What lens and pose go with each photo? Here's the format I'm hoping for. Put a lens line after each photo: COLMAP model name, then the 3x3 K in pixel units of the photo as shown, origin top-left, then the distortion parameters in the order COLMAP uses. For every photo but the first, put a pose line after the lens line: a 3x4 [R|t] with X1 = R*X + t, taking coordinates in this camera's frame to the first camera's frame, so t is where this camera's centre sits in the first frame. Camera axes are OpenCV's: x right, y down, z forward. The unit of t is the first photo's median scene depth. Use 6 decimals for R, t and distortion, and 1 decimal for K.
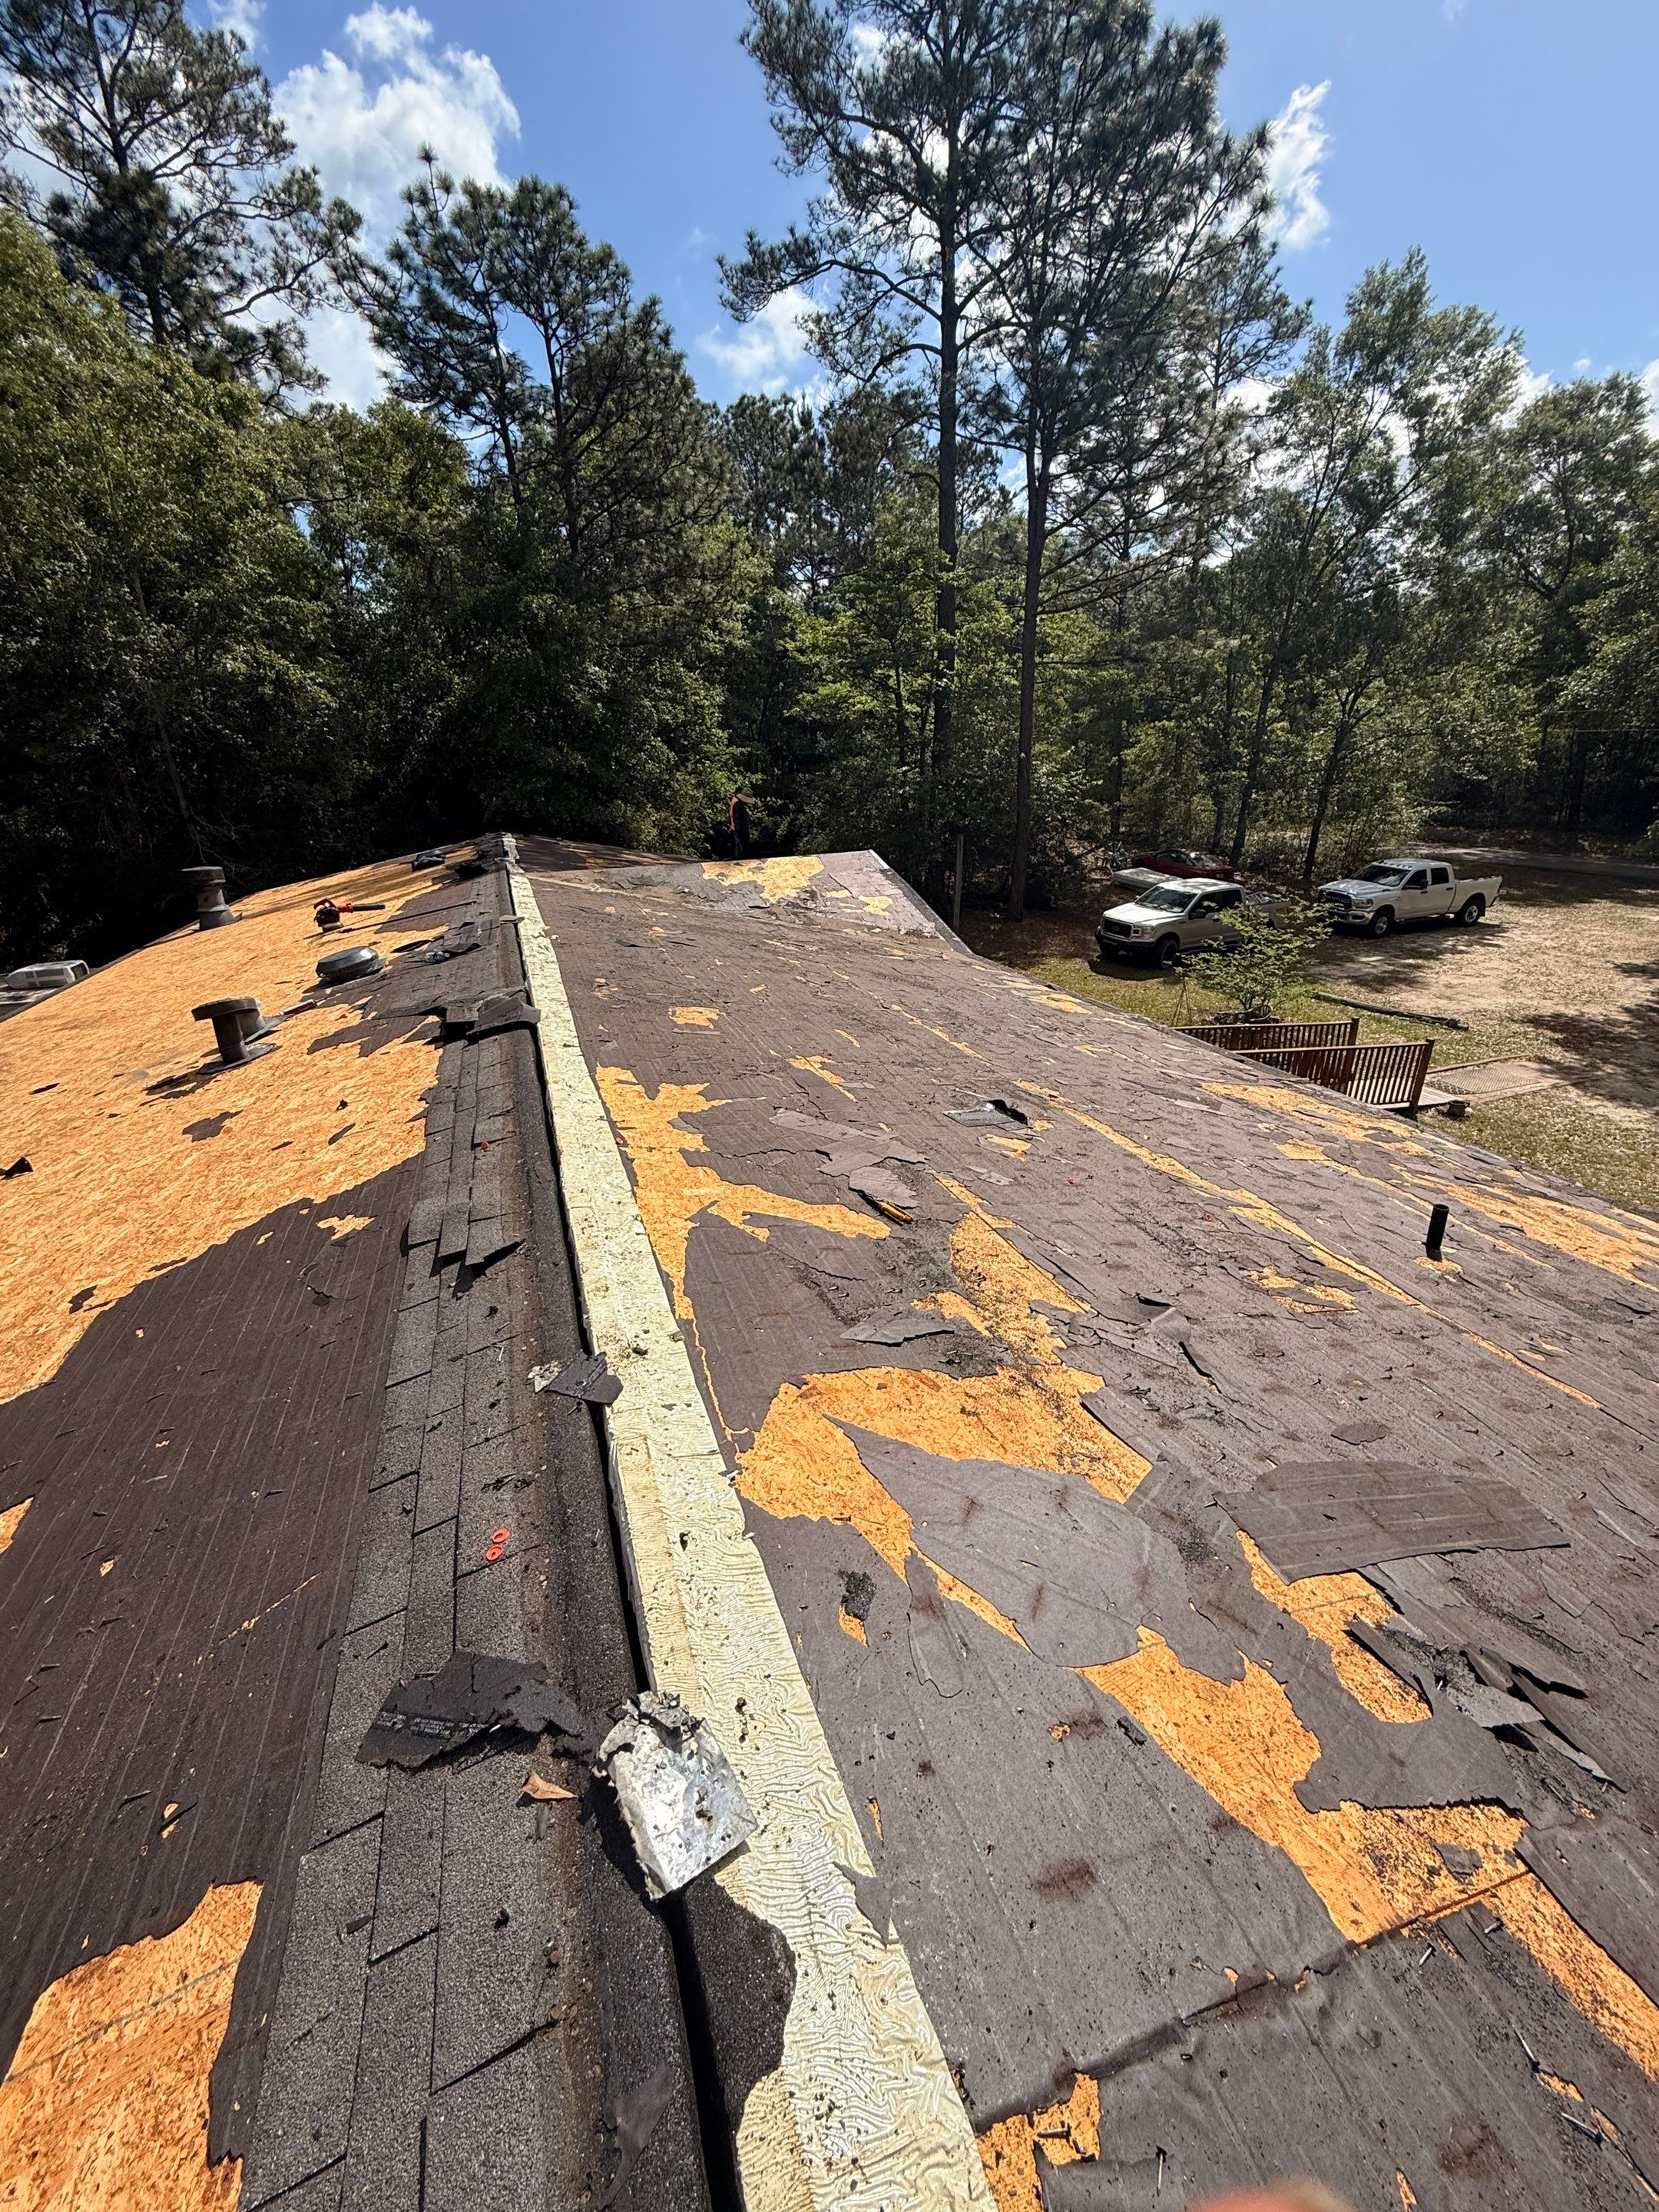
lens RADIAL K [[885.4, 0, 831.2], [0, 885.4, 1097.1], [0, 0, 1]] dist [-0.000450, -0.000081]
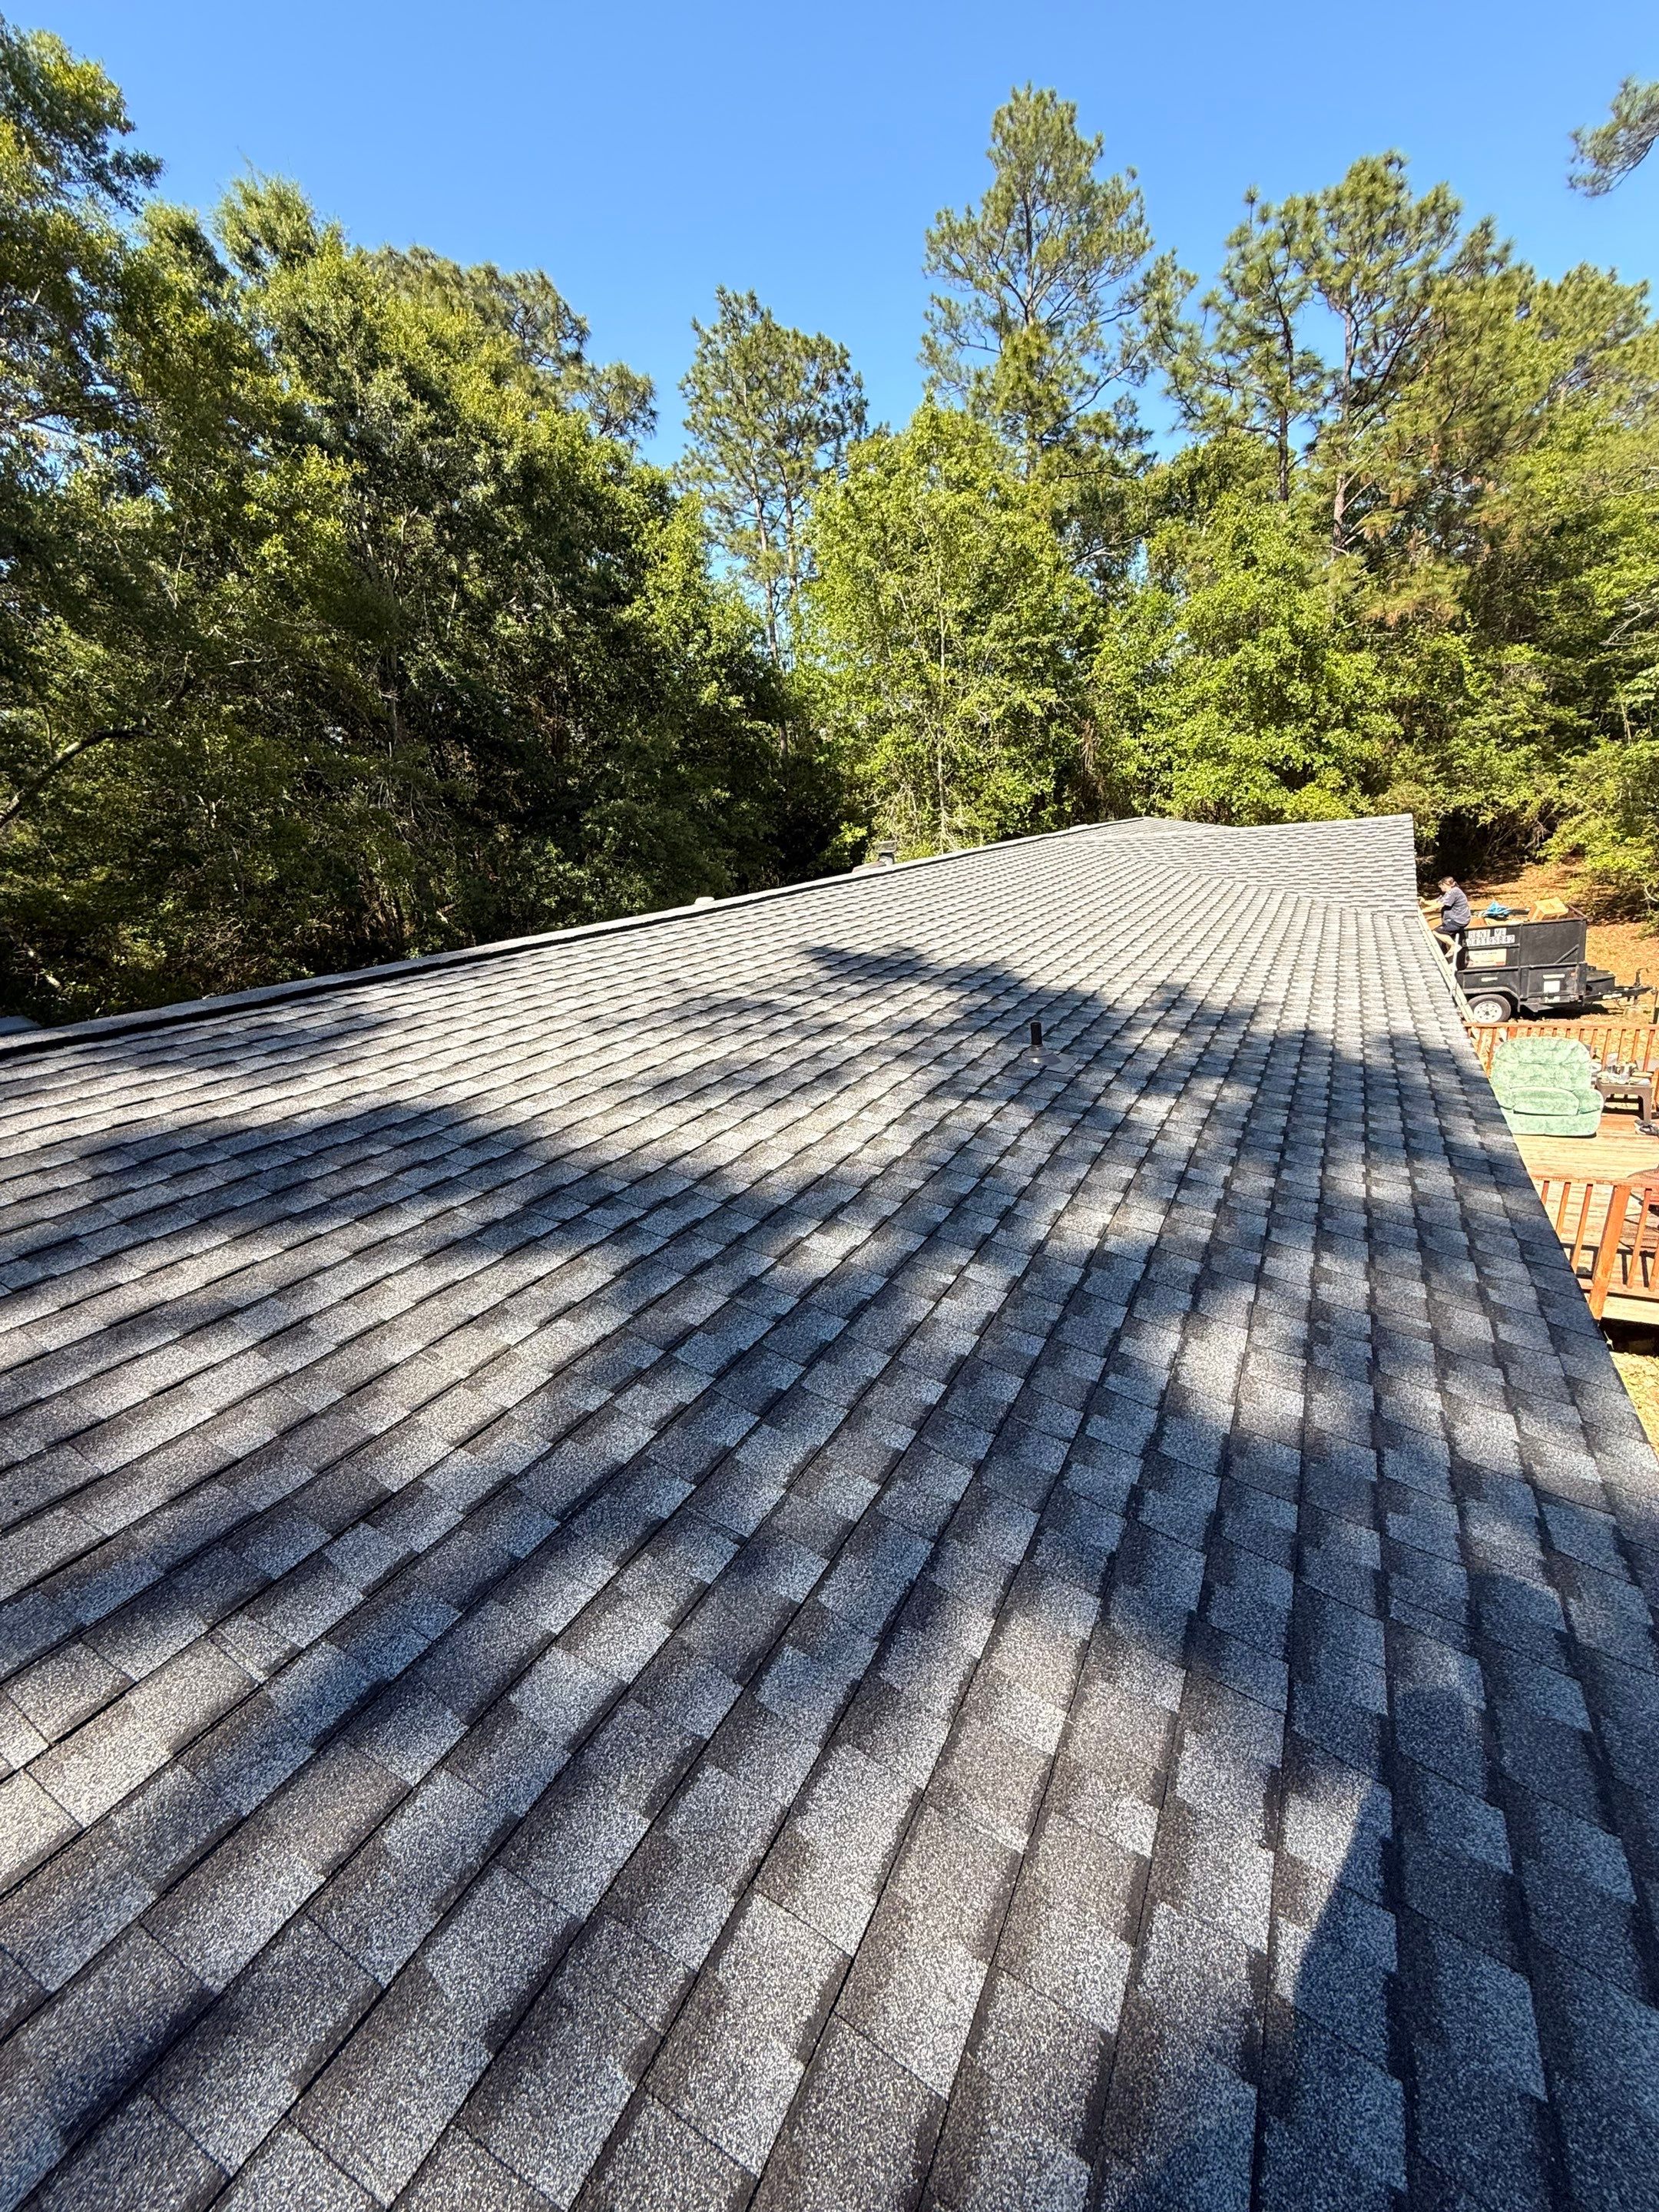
lens RADIAL K [[885.4, 0, 828.5], [0, 885.4, 1104.7], [0, 0, 1]] dist [-0.000450, -0.000081]
pose [[0.654835, 0.204469, -0.727587, 0.197963], [-0.204526, 0.974729, 0.089846, 0.028806], [0.727571, 0.089976, 0.680106, -0.015541]]
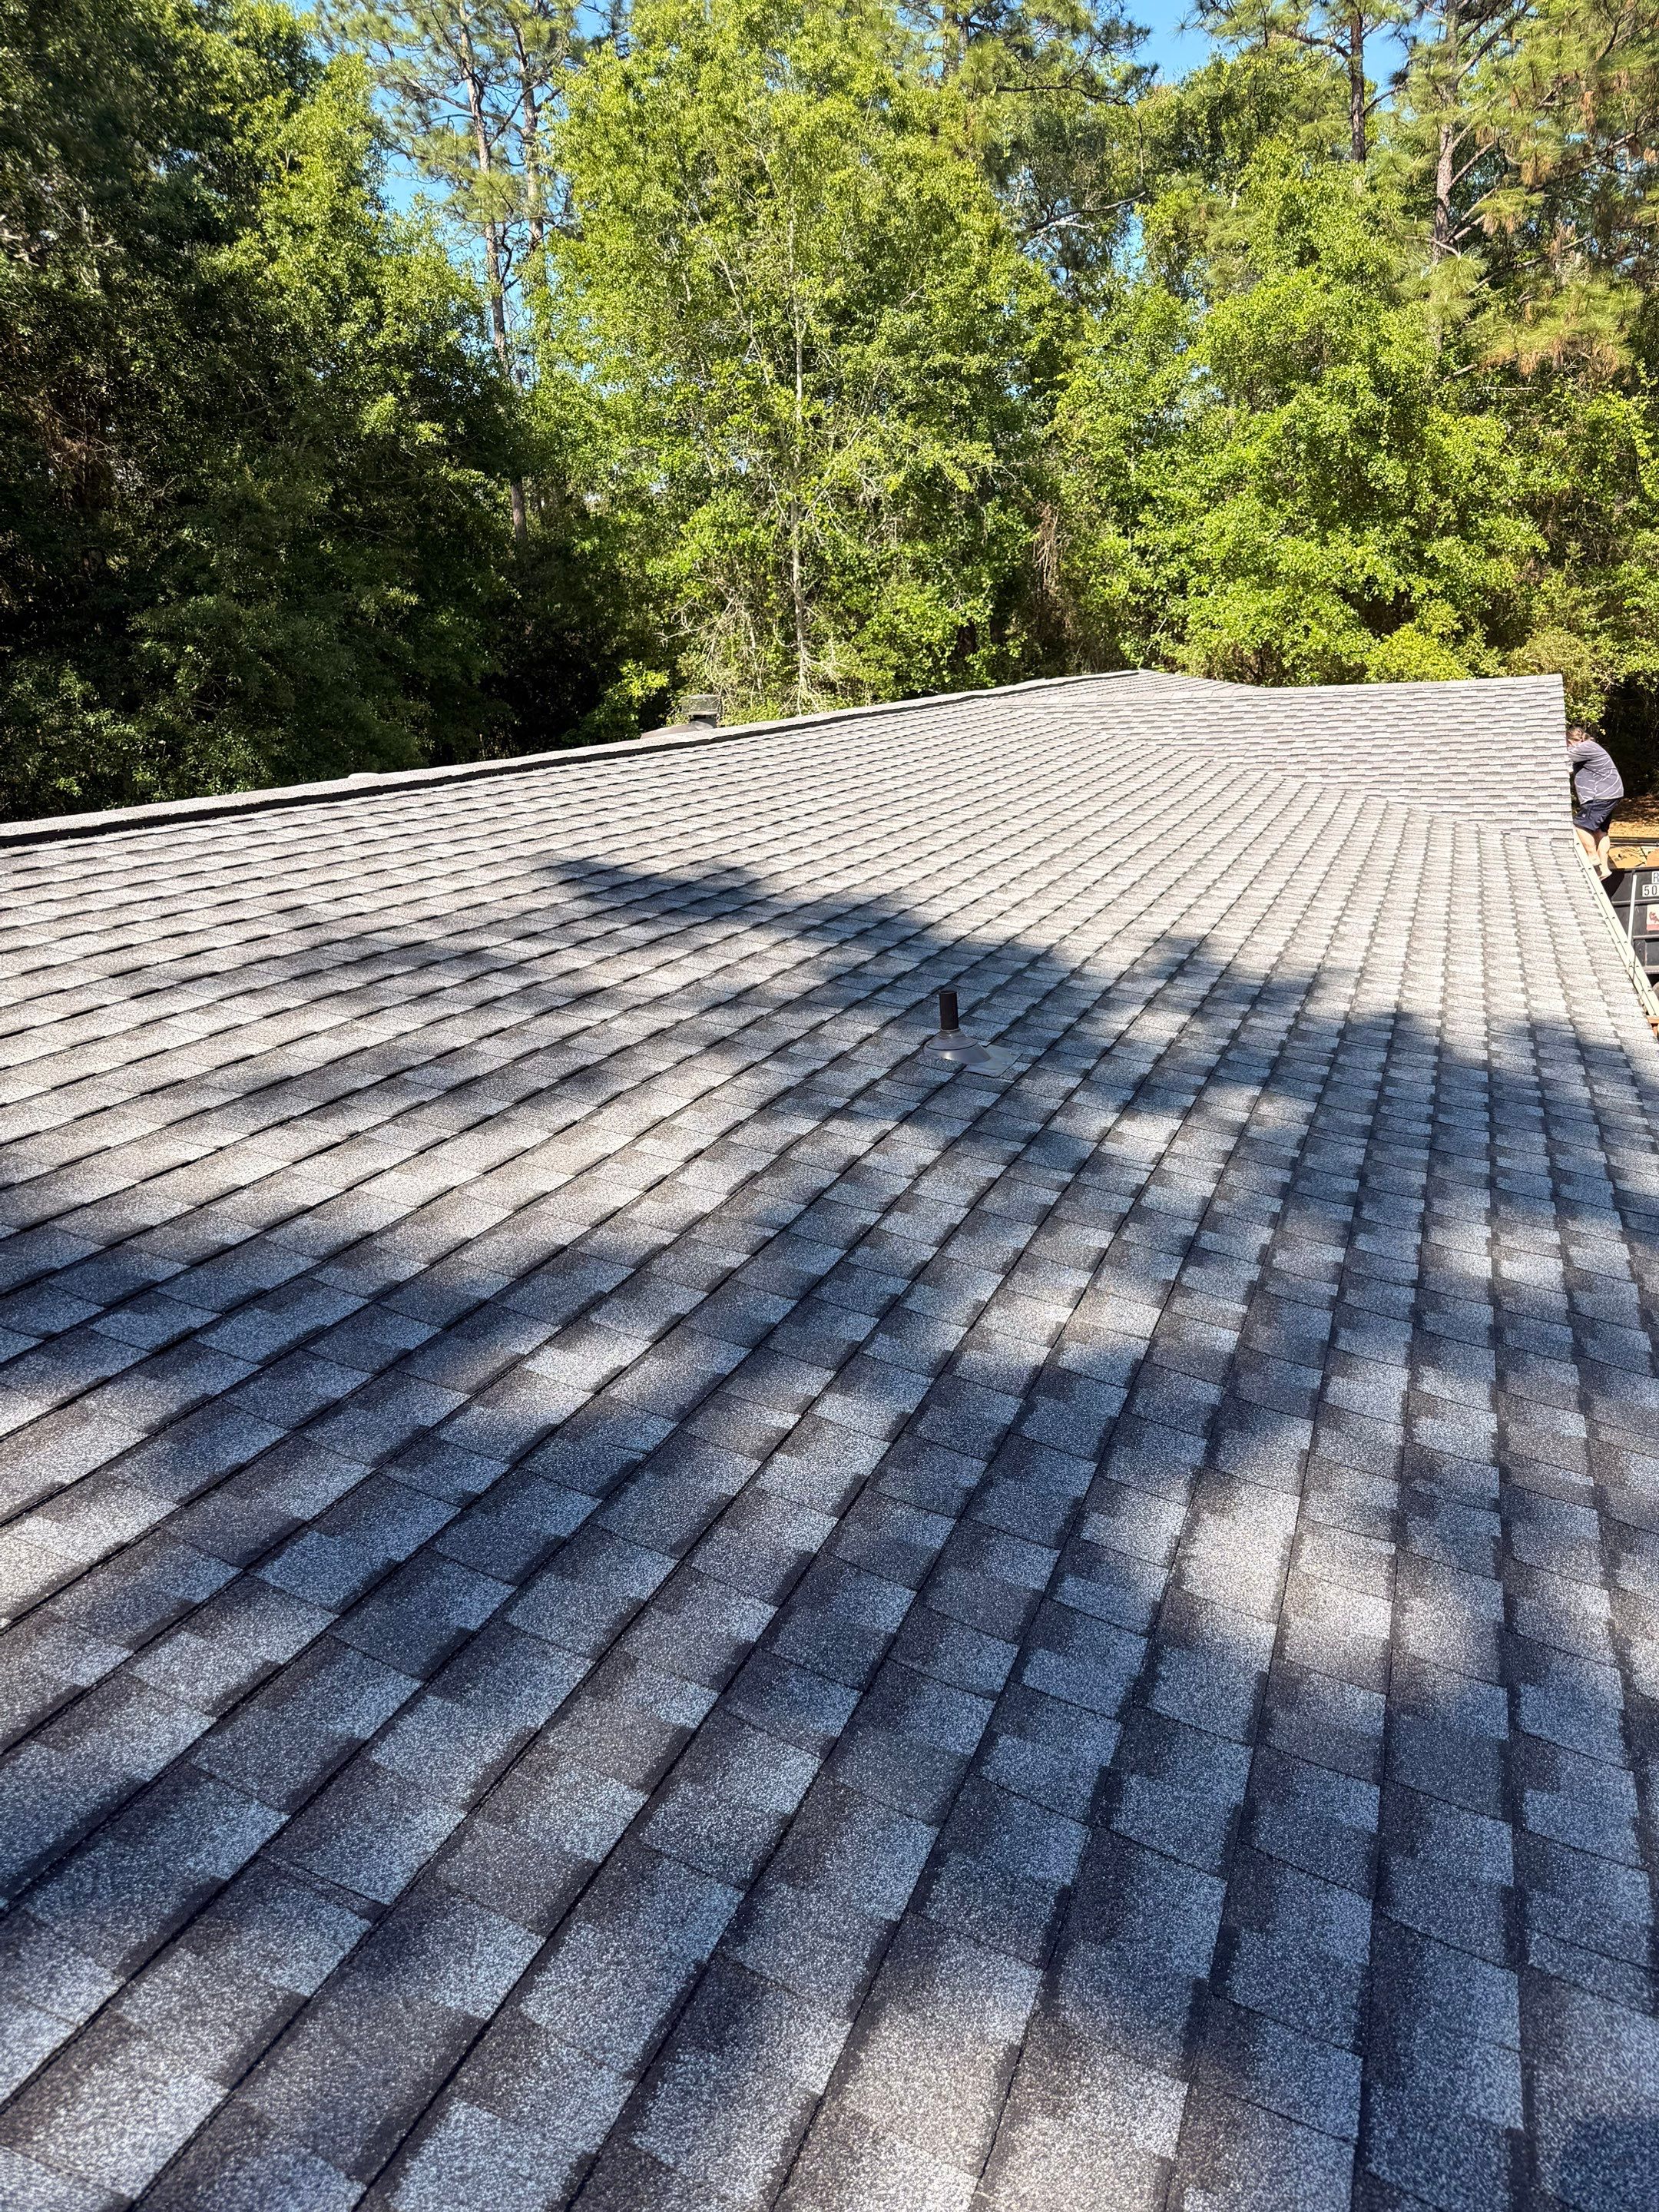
lens RADIAL K [[1567.4, 0, 828.5], [0, 1567.4, 1114.6], [0, 0, 1]] dist [0.052220, -0.064655]
pose [[0.752065, 0.180308, -0.633946, 0.199124], [-0.210457, 0.977194, 0.028264, 0.032036], [0.624585, 0.112162, 0.772860, -0.012488]]
